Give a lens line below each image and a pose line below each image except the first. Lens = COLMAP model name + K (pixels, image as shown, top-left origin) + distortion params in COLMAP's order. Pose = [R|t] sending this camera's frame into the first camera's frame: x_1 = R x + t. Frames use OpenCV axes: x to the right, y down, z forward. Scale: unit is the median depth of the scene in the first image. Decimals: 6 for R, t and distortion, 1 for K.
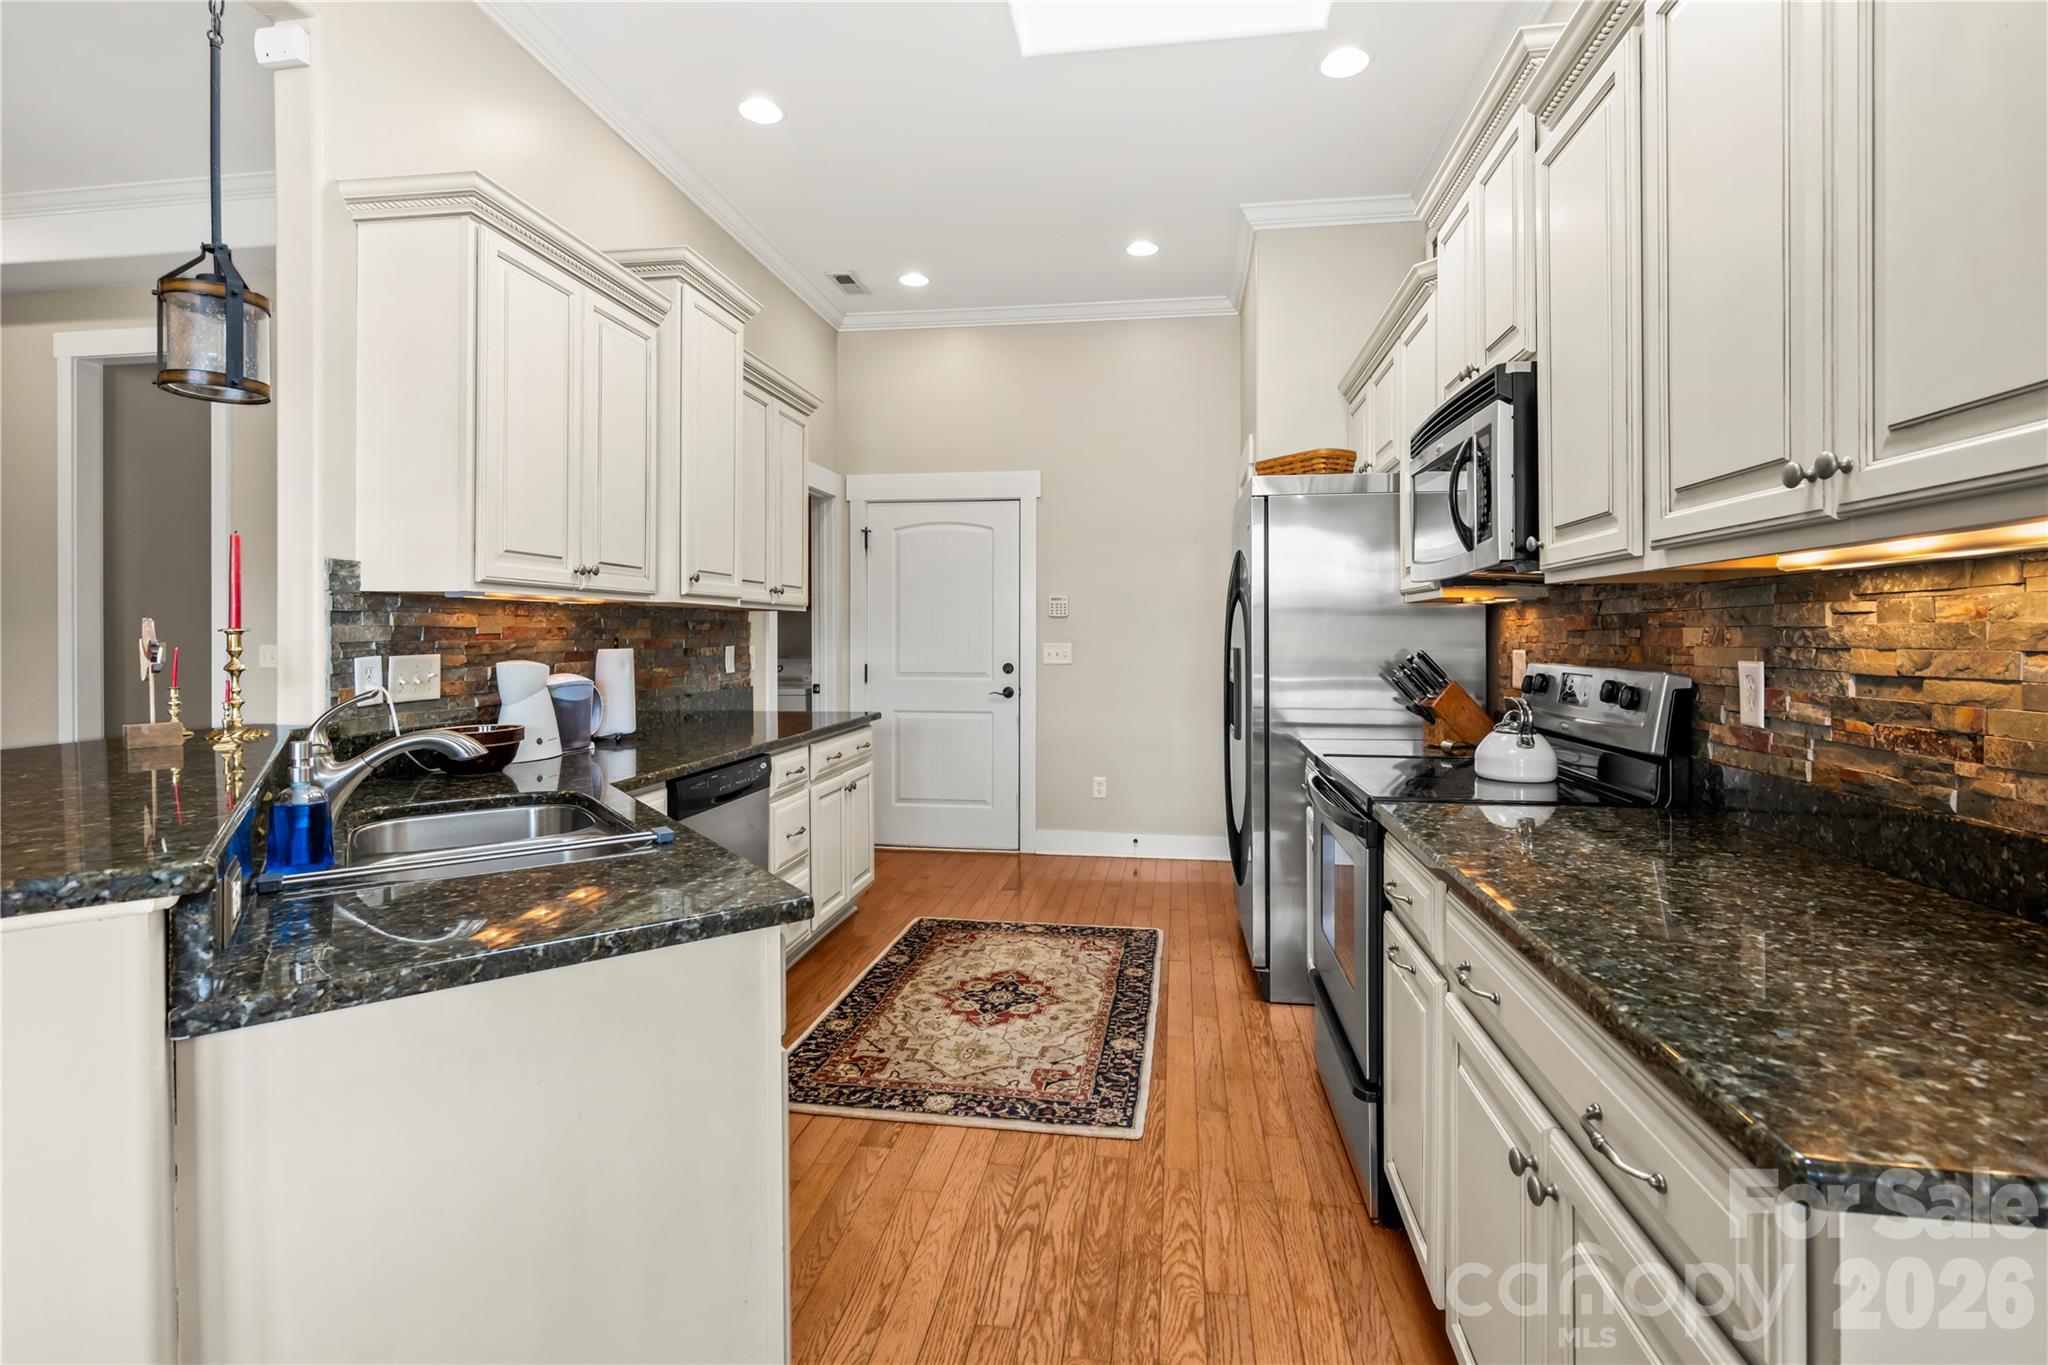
lens RADIAL K [[955.7, 0, 1030.1], [0, 955.7, 632.8], [0, 0, 1]] dist [-0.000907, -0.000240]
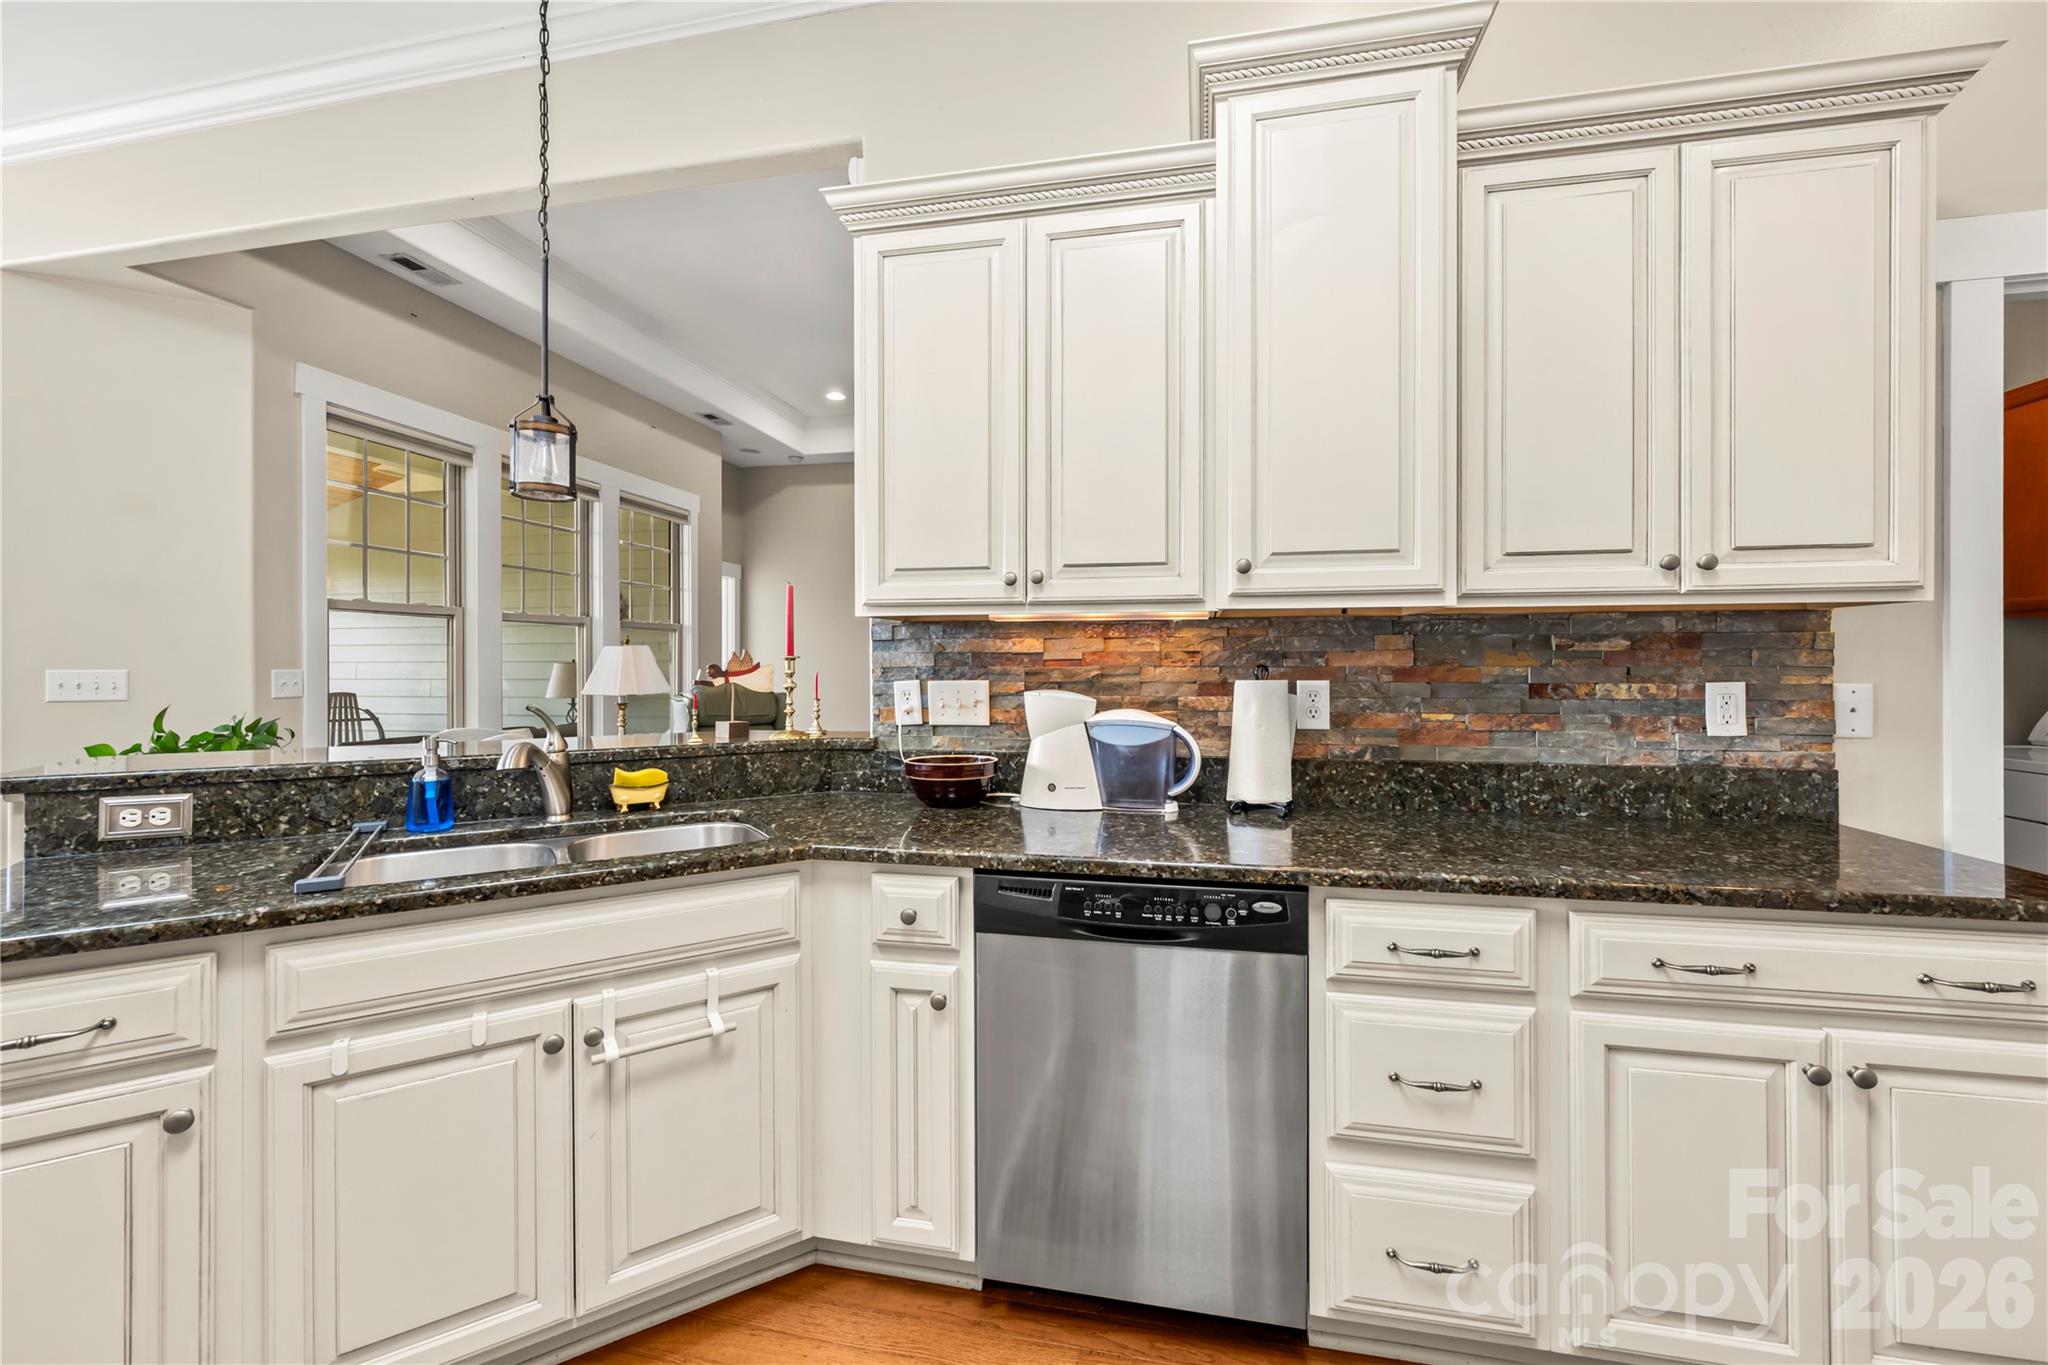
lens RADIAL K [[817.9, 0, 1029.4], [0, 817.9, 661.7], [0, 0, 1]] dist [0.001792, -0.000097]
pose [[-0.053955, 0.001709, -0.998542, 0.212576], [0.003339, 0.999993, 0.001531, 0.001921], [0.998538, -0.003252, -0.053960, 1.056908]]
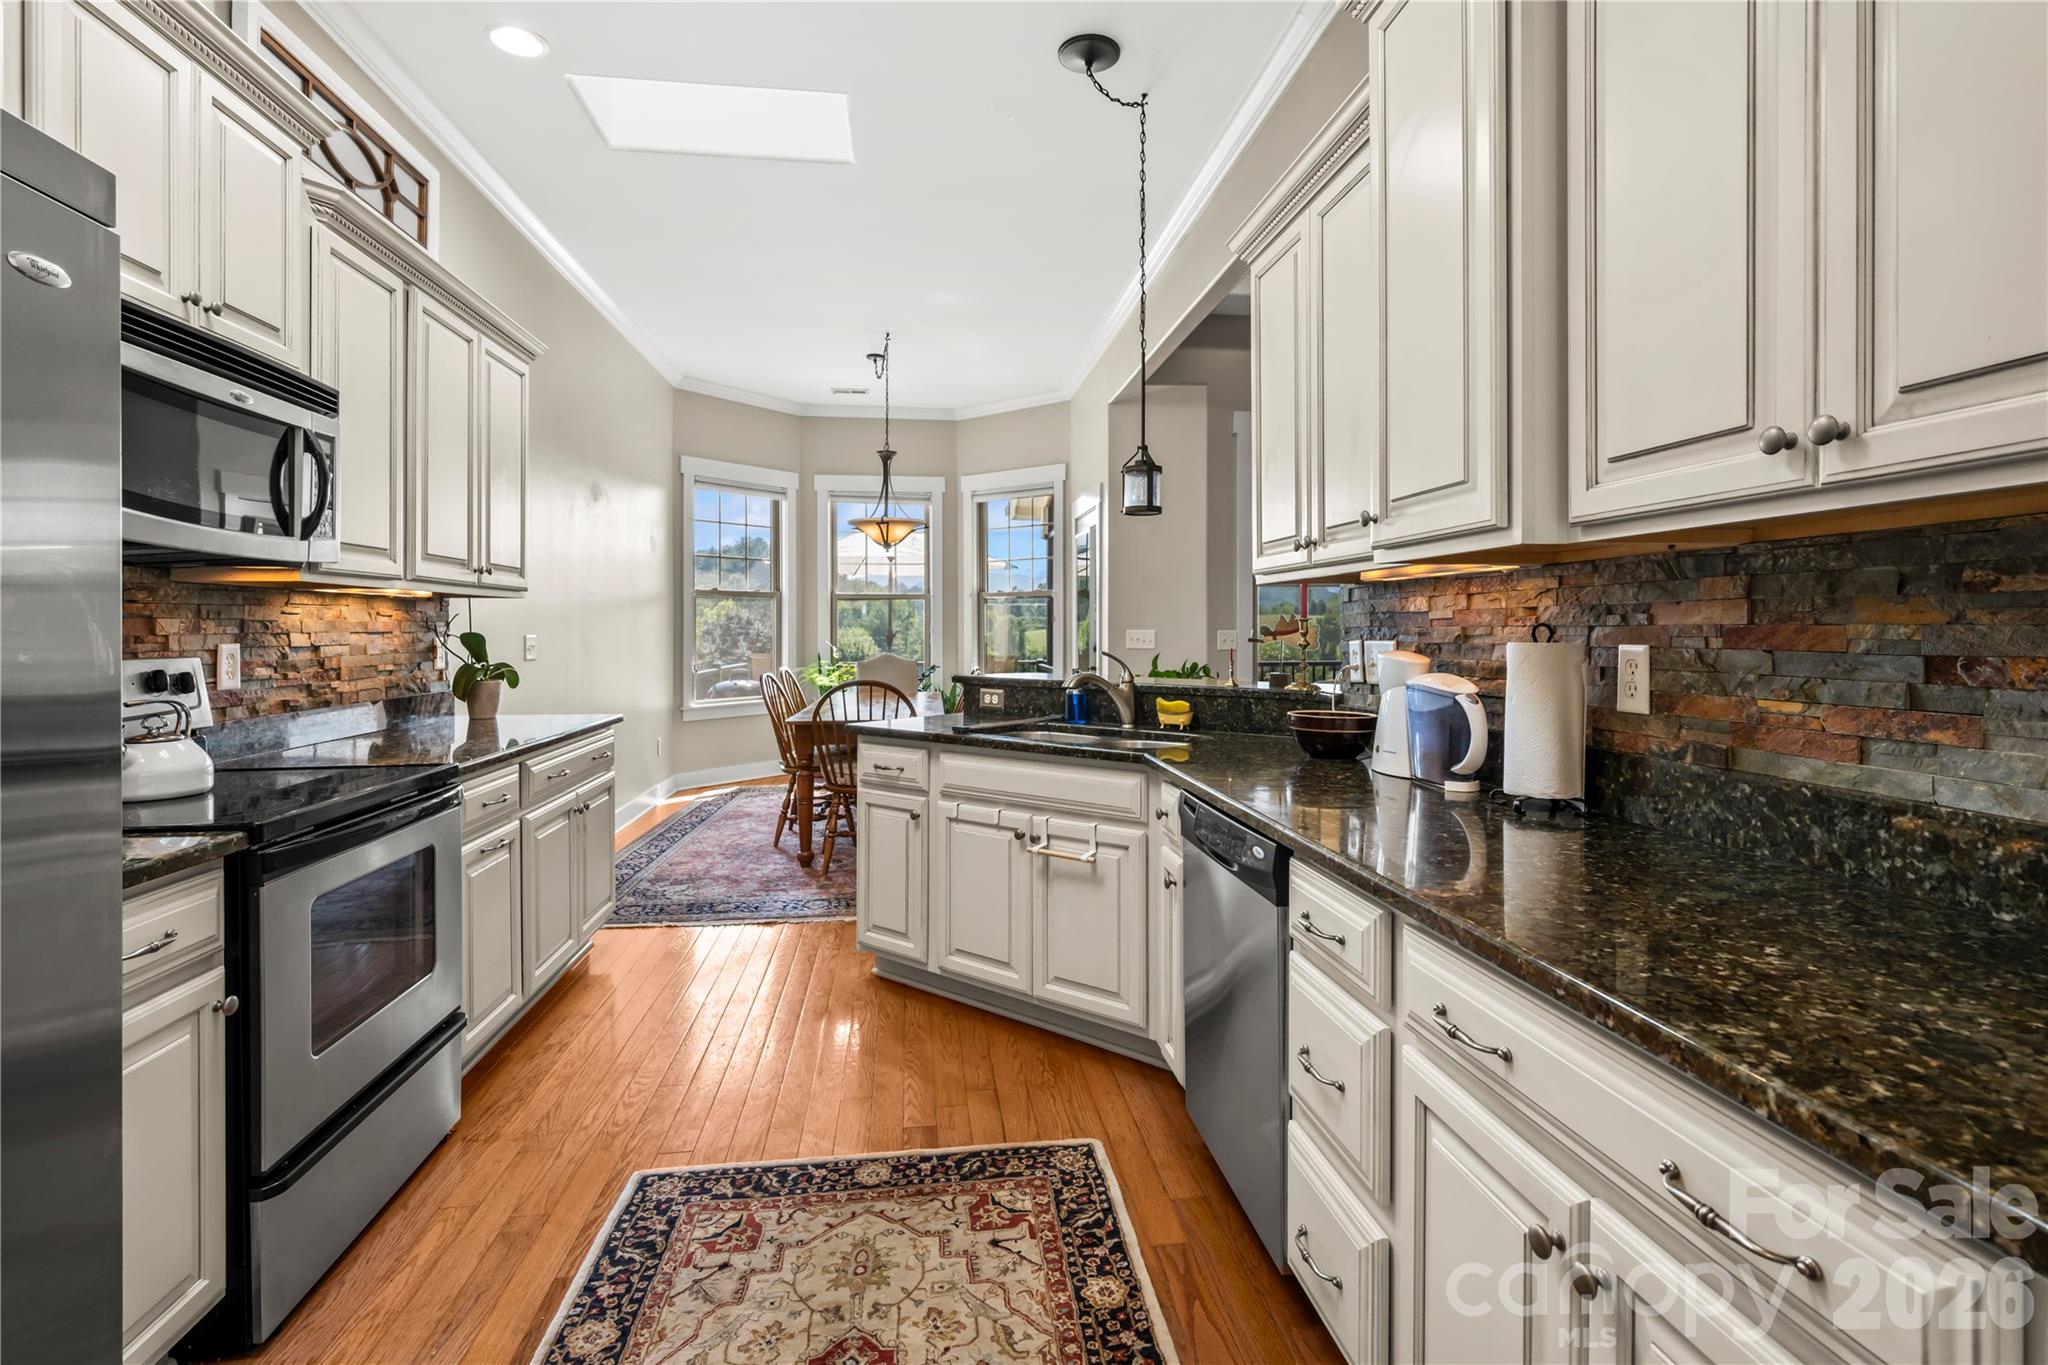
lens RADIAL K [[955.7, 0, 1030.1], [0, 955.7, 632.8], [0, 0, 1]] dist [-0.000907, -0.000240]
pose [[-0.960475, 0.005315, -0.278316, 0.004440], [0.004706, 0.999985, 0.002856, 0.009675], [0.278327, 0.001433, -0.960485, 1.771531]]
